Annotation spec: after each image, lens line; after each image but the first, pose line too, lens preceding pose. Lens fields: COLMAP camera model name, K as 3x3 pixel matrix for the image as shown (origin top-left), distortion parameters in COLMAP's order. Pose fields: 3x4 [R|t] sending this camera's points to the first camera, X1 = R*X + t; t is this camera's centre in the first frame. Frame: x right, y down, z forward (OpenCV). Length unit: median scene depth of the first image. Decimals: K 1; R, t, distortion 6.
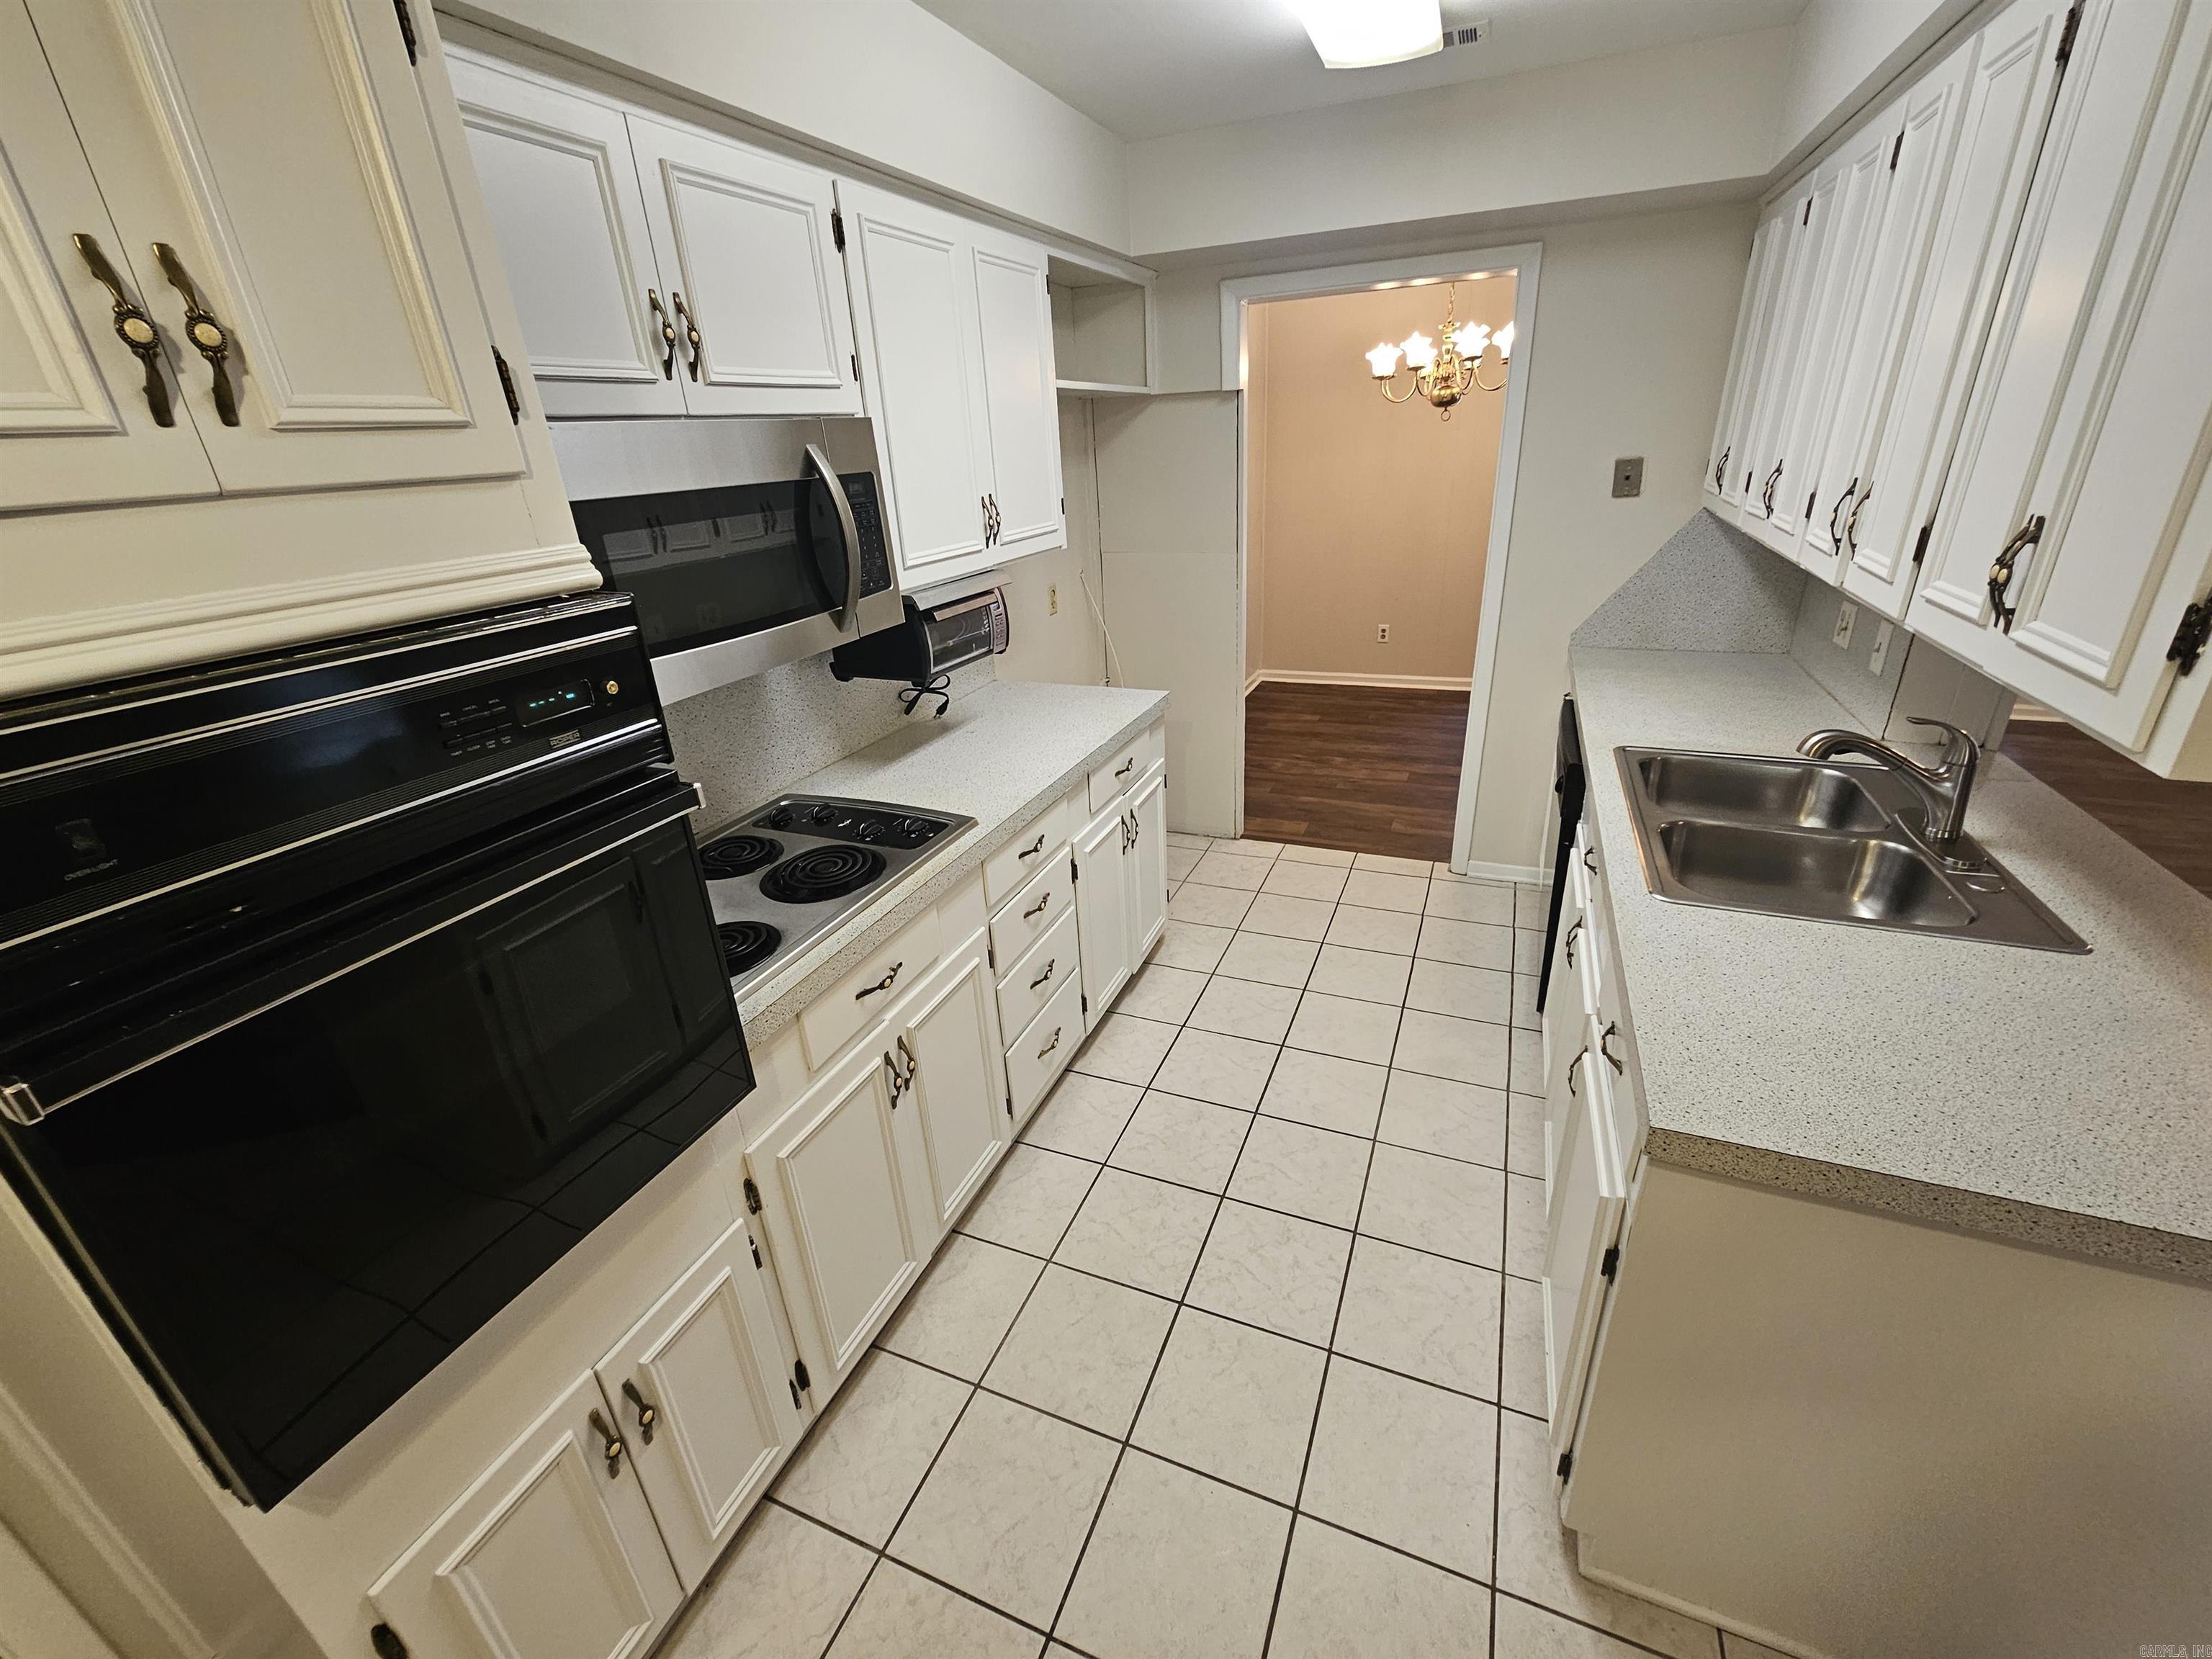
lens RADIAL K [[902.1, 0, 1106.0], [0, 902.1, 829.5], [0, 0, 1]] dist [-0.001542, -0.000694]
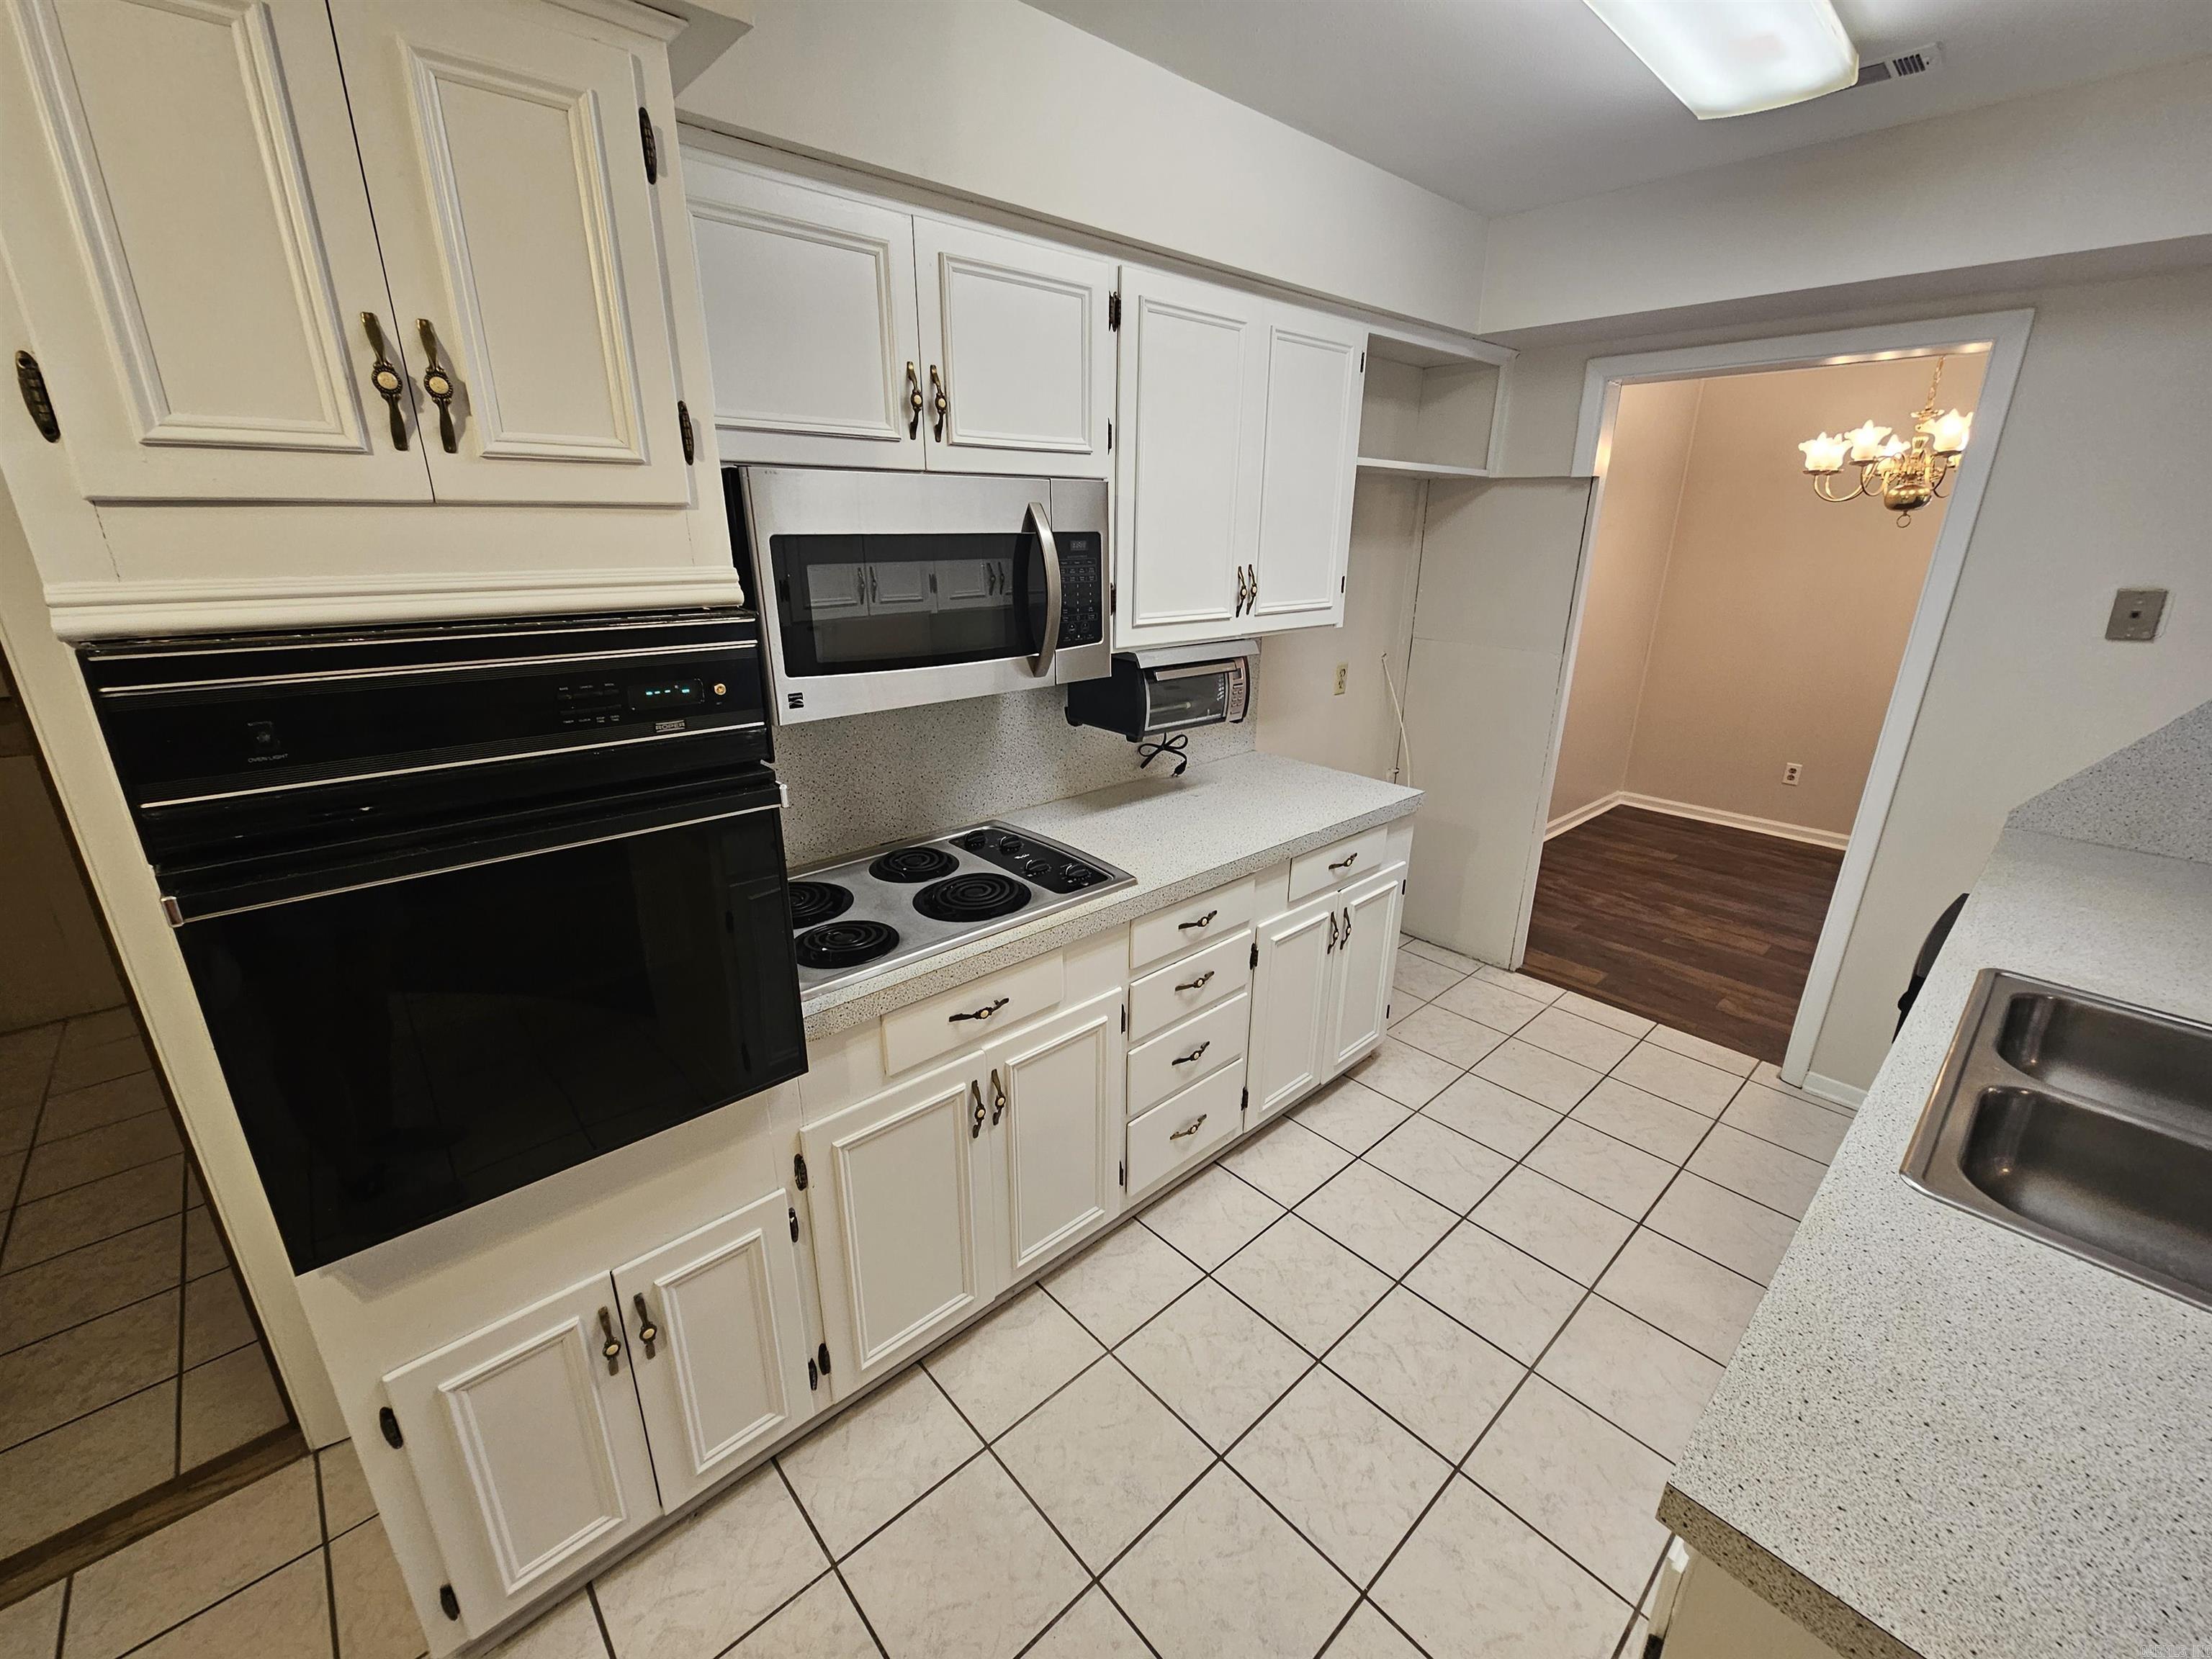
lens RADIAL K [[898.8, 0, 1106.0], [0, 898.8, 829.5], [0, 0, 1]] dist [-0.002081, -0.000656]
pose [[0.907418, 0.189759, -0.374945, 0.187944], [-0.216118, 0.975933, -0.029117, -0.028613], [0.360396, 0.107454, 0.926590, 0.068148]]
